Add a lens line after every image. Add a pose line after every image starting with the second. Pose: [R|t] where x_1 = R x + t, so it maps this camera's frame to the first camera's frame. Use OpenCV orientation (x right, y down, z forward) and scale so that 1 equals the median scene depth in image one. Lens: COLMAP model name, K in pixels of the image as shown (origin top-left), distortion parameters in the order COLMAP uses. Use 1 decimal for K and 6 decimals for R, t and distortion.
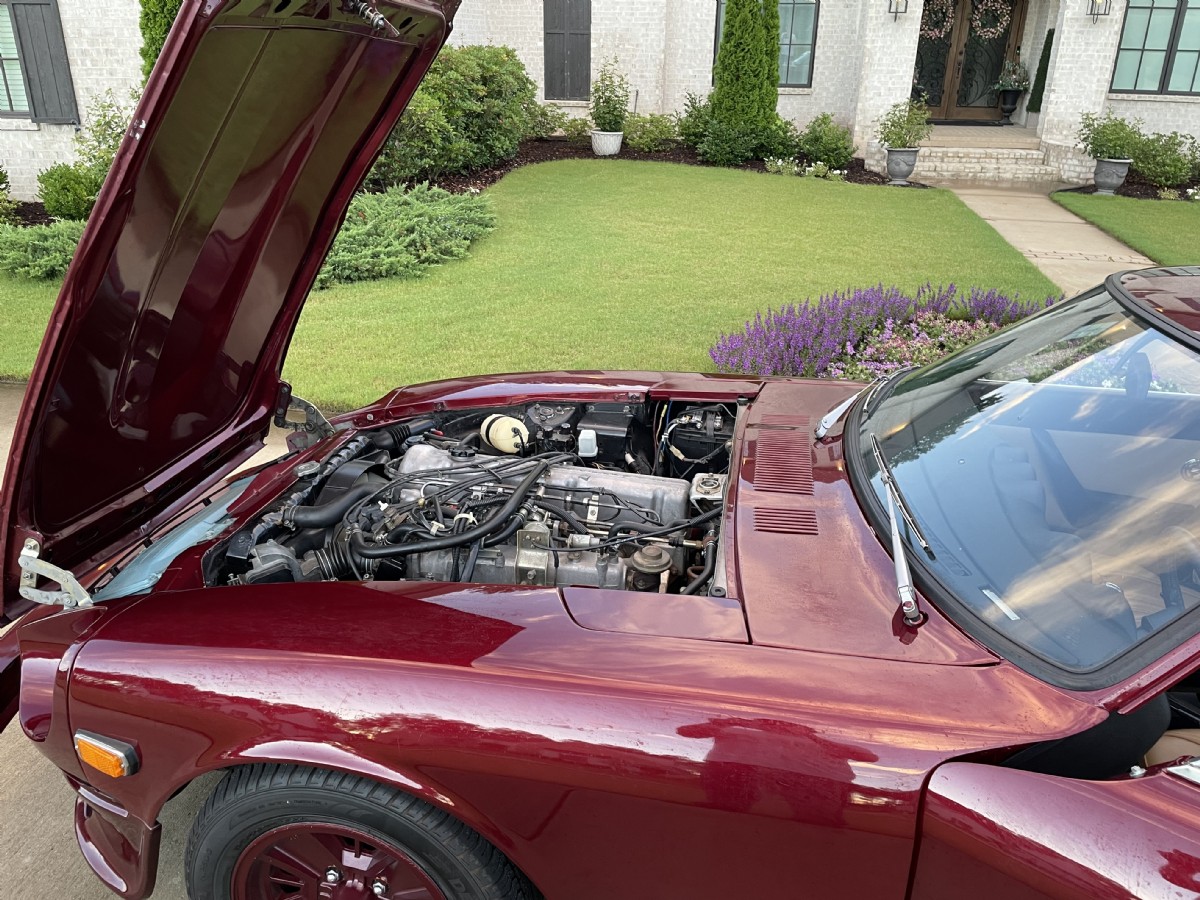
lens RADIAL K [[906.7, 0, 596.5], [0, 906.7, 445.2], [0, 0, 1]] dist [0.091784, -0.126098]
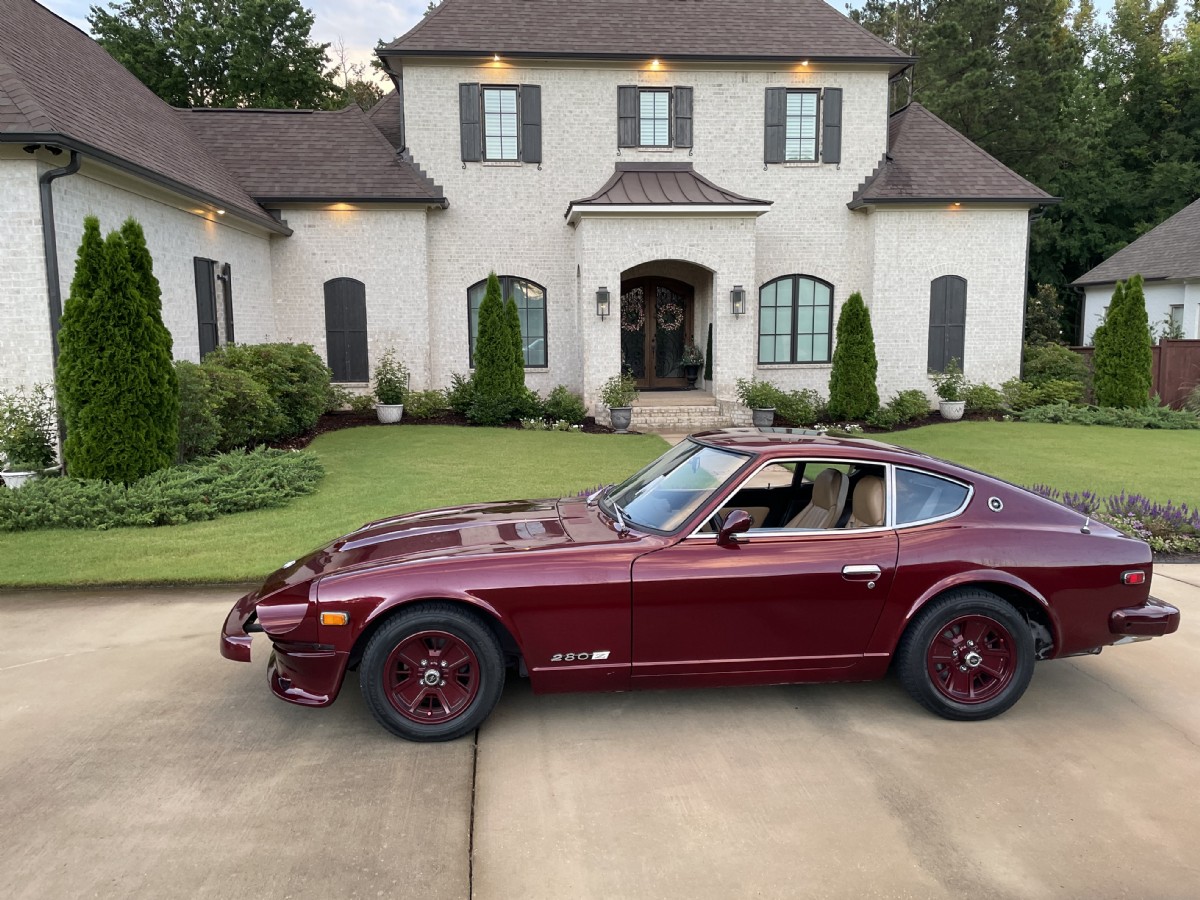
lens RADIAL K [[906.7, 0, 596.5], [0, 906.7, 445.2], [0, 0, 1]] dist [0.091784, -0.126098]
pose [[0.961921, -0.053800, 0.267981, -0.054738], [0.127604, 0.955429, -0.266220, 0.072391], [-0.241714, 0.290278, 0.925912, -0.188494]]
